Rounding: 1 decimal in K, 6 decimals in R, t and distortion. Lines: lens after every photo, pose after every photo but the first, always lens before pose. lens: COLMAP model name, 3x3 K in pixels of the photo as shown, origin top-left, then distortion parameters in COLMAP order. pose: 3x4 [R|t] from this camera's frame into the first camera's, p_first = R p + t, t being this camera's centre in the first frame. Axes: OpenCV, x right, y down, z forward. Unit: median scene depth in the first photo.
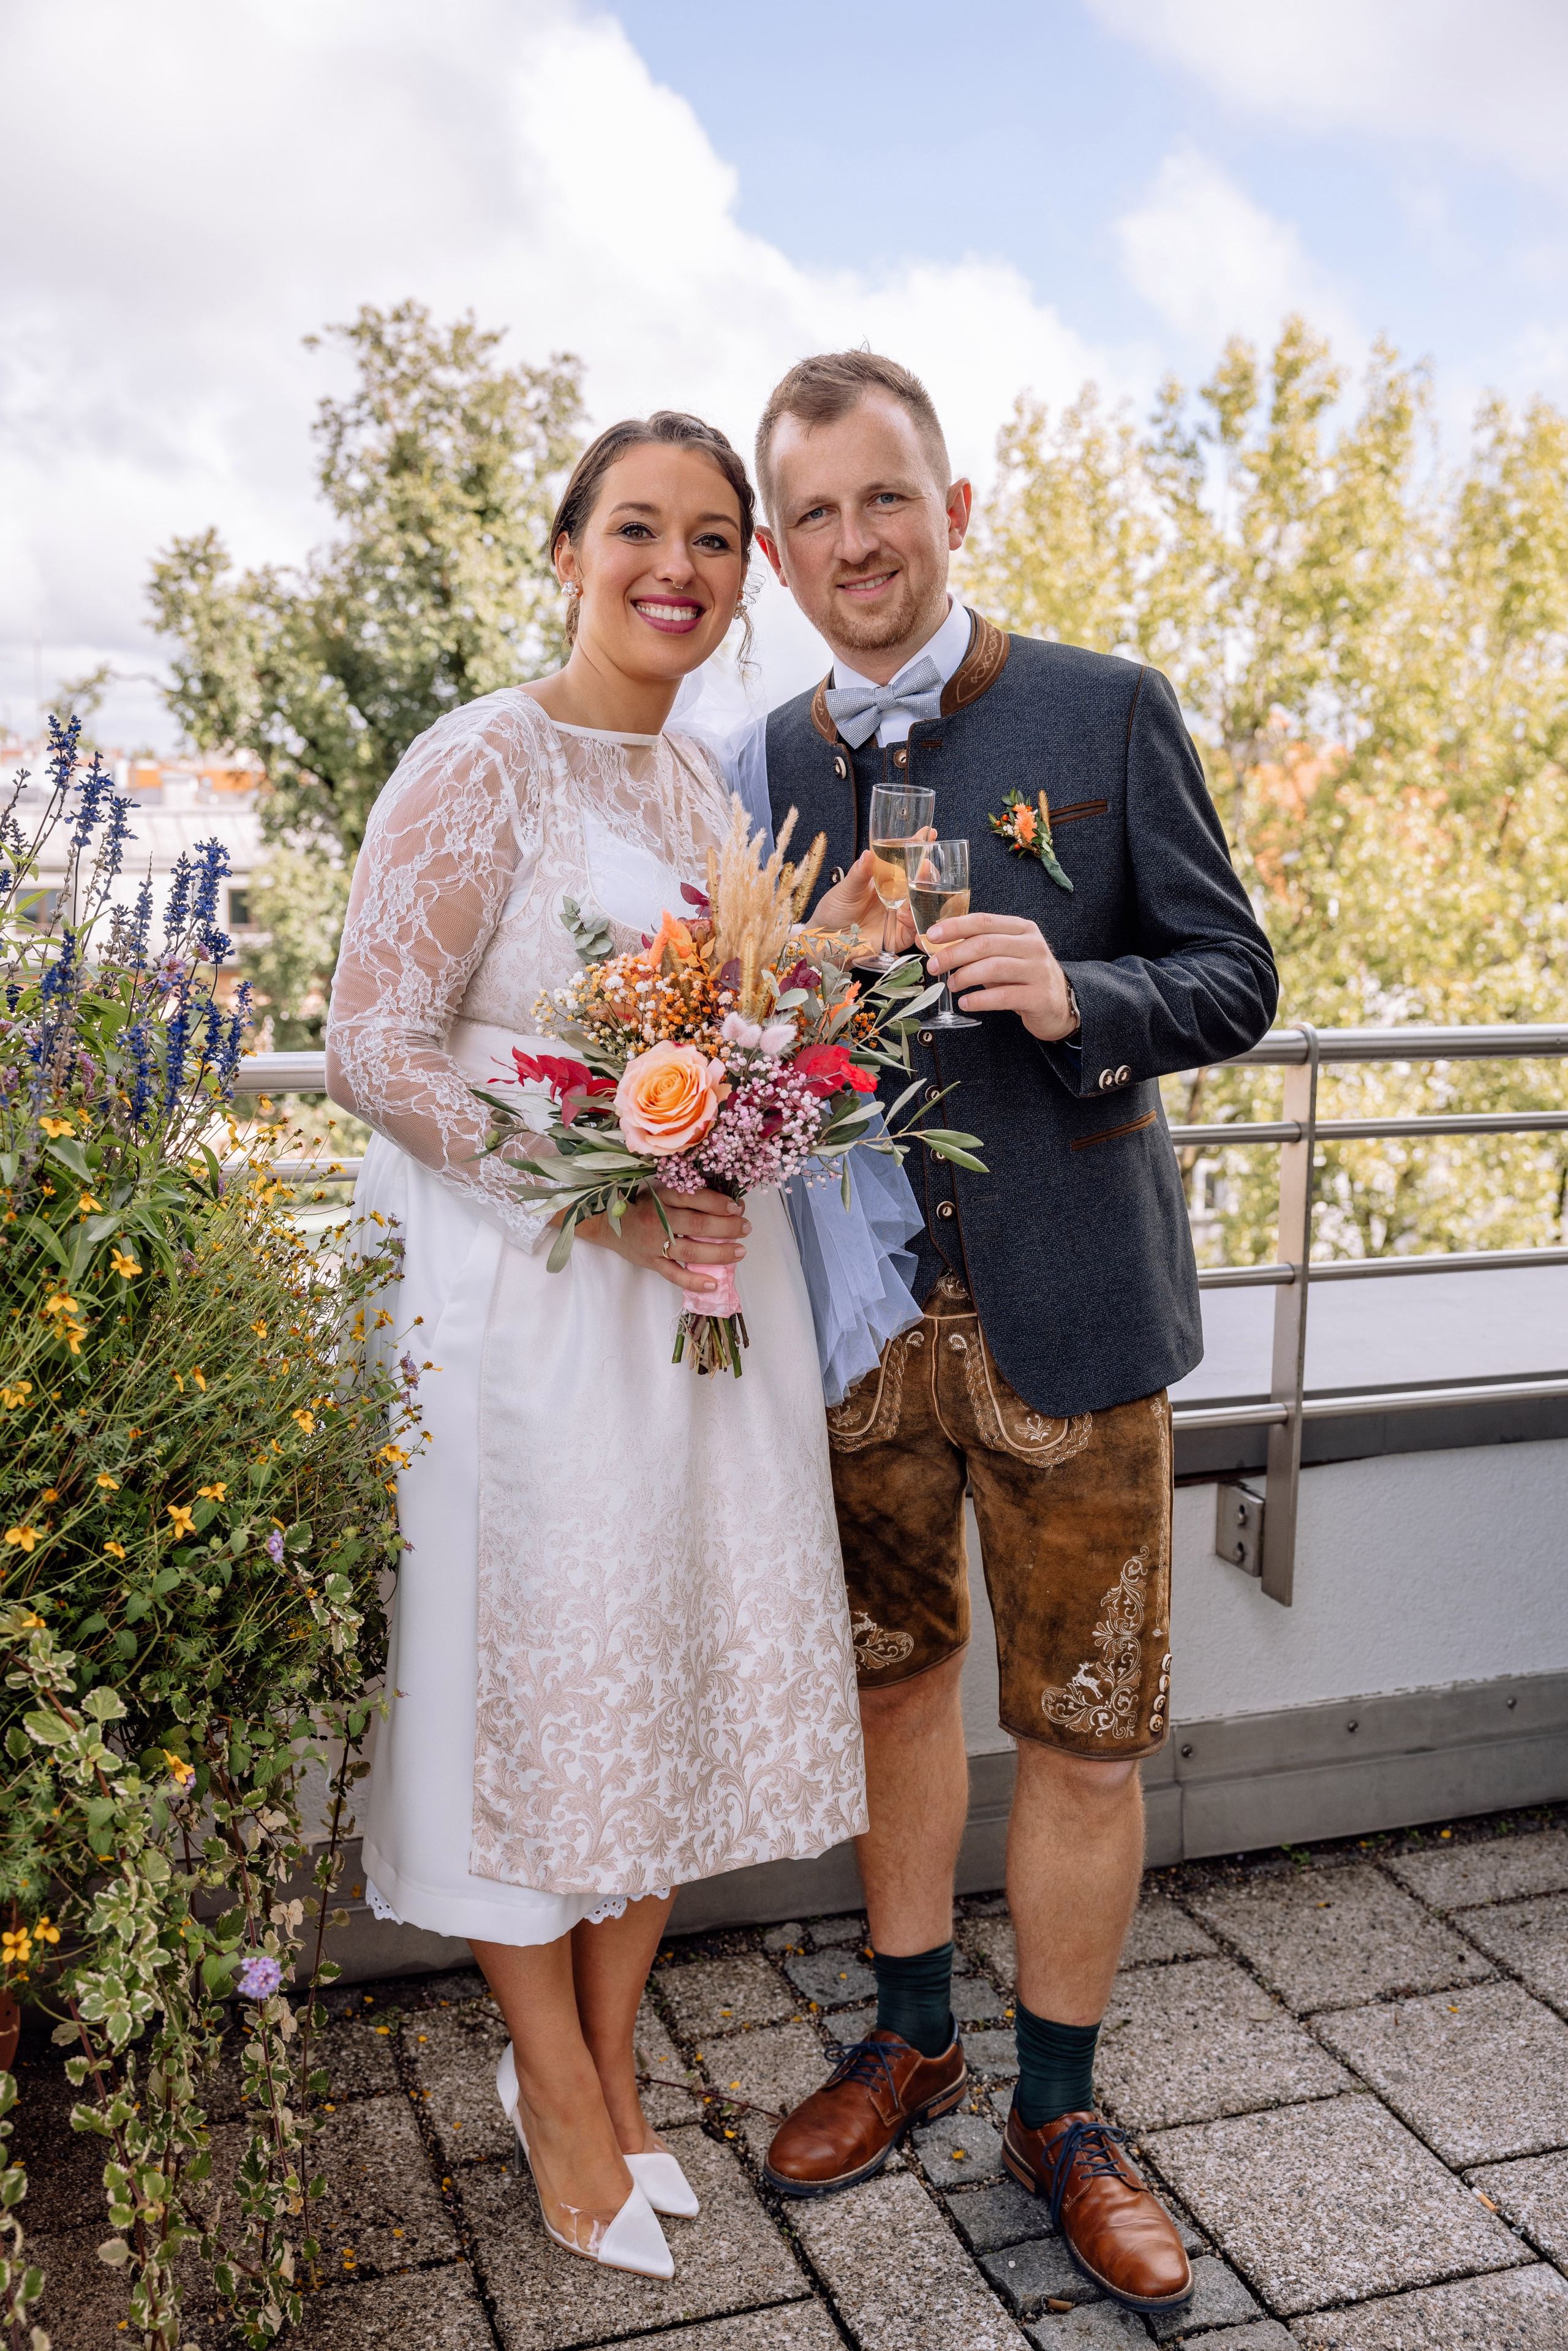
lens RADIAL K [[2379.6, 0, 809.9], [0, 2379.6, 1171.8], [0, 0, 1]] dist [0.000032, 0.000000]
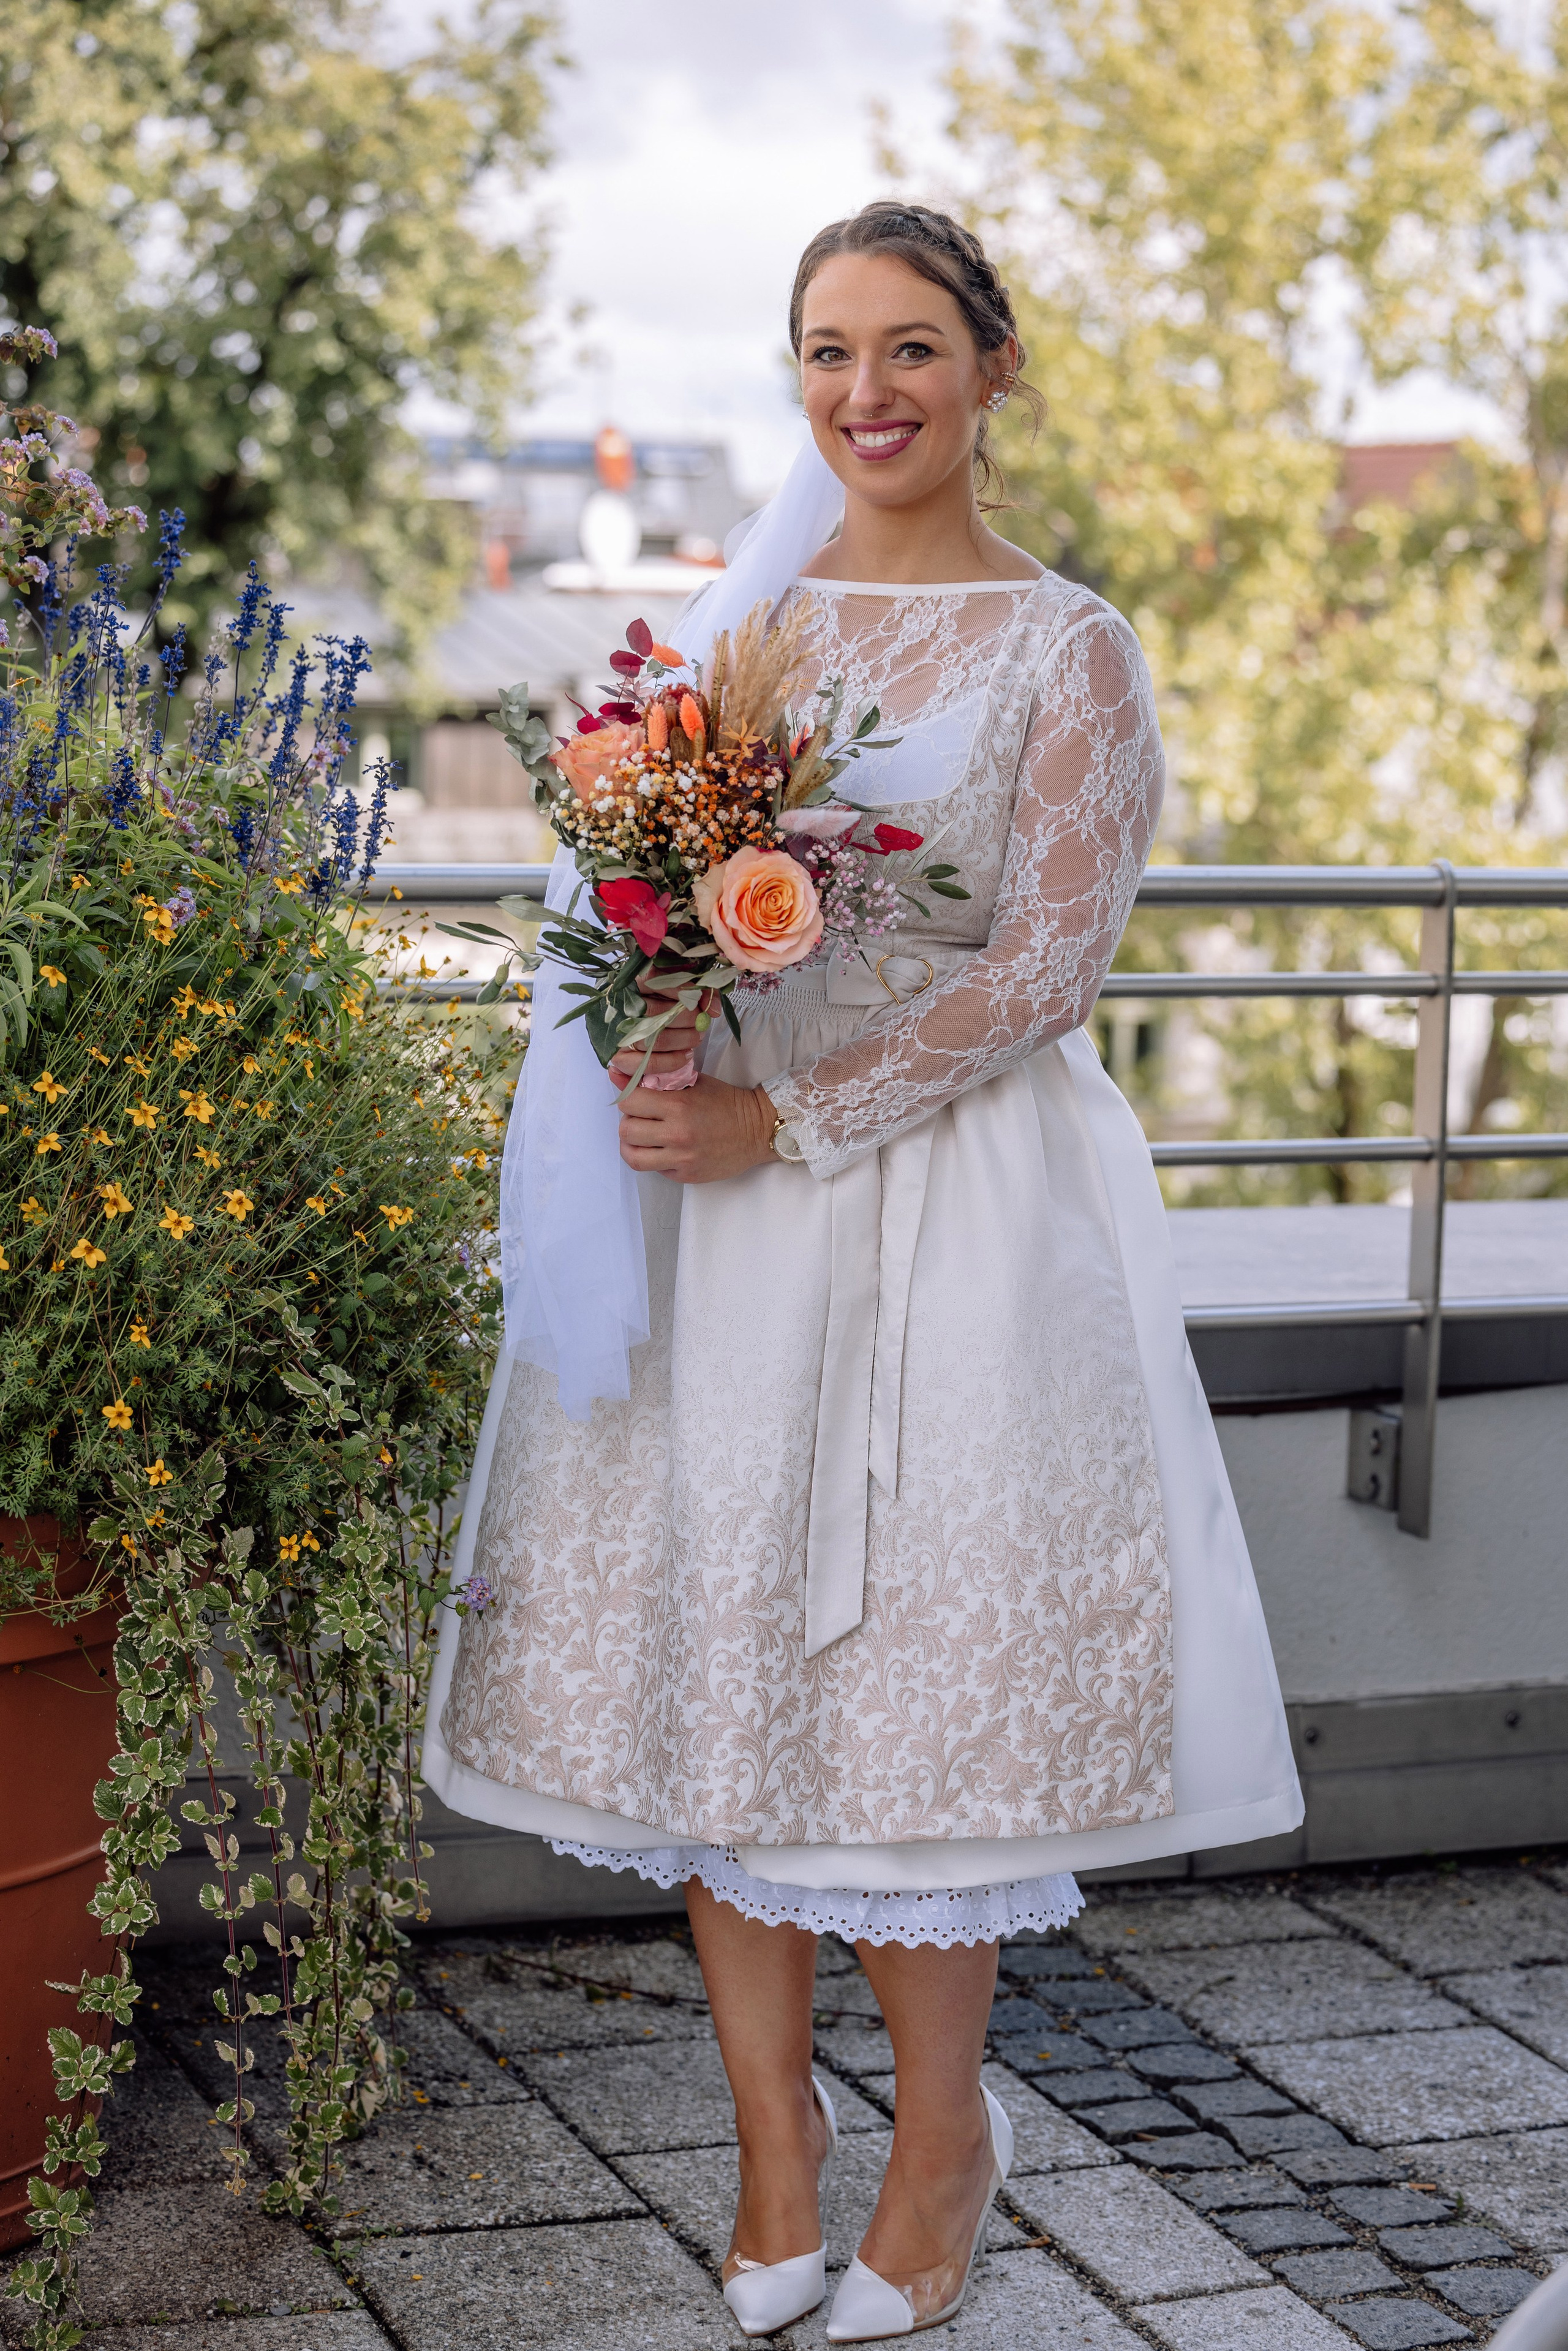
lens RADIAL K [[4830.6, 0, 813.9], [0, 4830.6, 1099.2], [0, 0, 1]] dist [-0.220364, 0.000000]
pose [[0.999664, 0.009292, 0.024184, -0.062596], [-0.008283, 0.999104, -0.041495, 0.096592], [-0.024548, 0.041281, 0.998846, -0.728754]]
